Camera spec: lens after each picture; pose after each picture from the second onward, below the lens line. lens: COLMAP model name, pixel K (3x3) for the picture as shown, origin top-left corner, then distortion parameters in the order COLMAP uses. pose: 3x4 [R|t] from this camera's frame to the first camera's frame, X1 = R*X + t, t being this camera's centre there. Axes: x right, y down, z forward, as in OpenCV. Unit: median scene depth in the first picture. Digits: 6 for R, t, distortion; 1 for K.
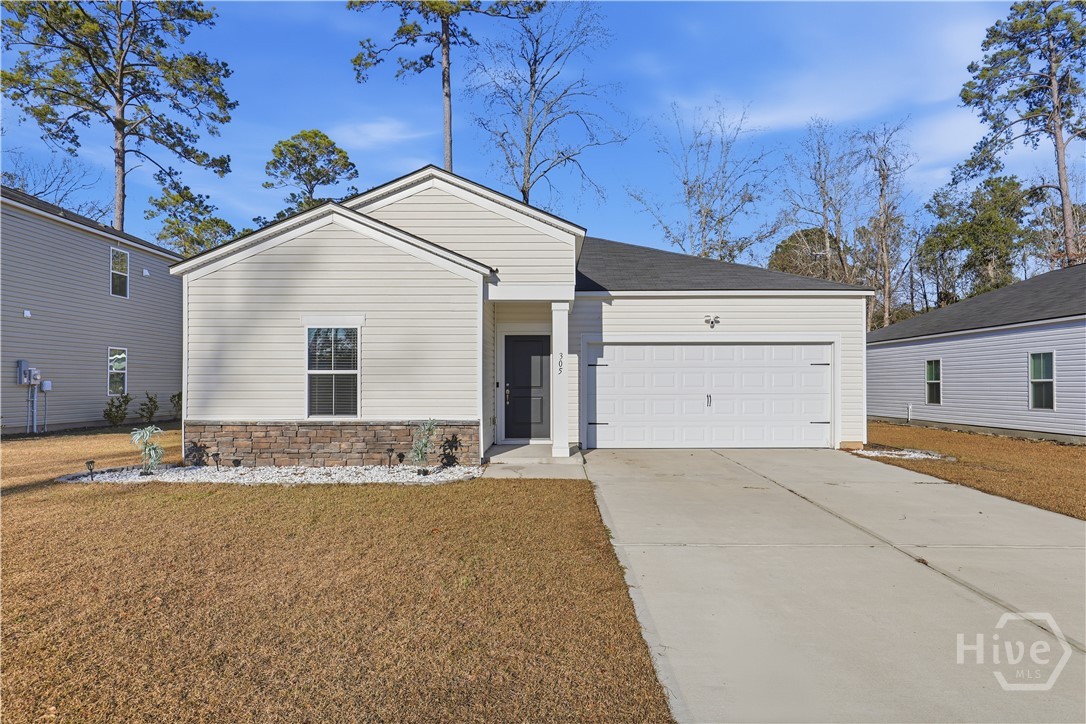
lens RADIAL K [[658.0, 0, 545.0], [0, 658.0, 366.8], [0, 0, 1]] dist [-0.002624, 0.003805]
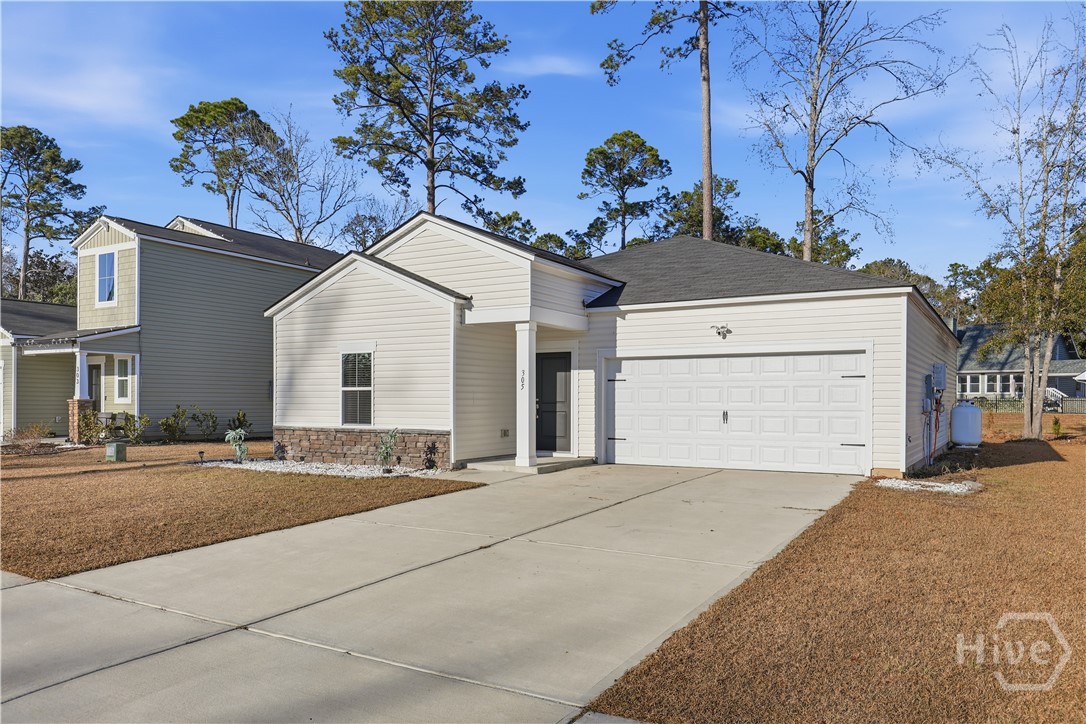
lens RADIAL K [[746.9, 0, 529.8], [0, 746.9, 392.8], [0, 0, 1]] dist [0.005340, -0.003162]
pose [[0.869941, -0.002774, -0.493148, 0.526746], [0.010462, 0.999863, 0.012831, 0.000391], [0.493045, -0.016322, 0.869851, -0.051009]]
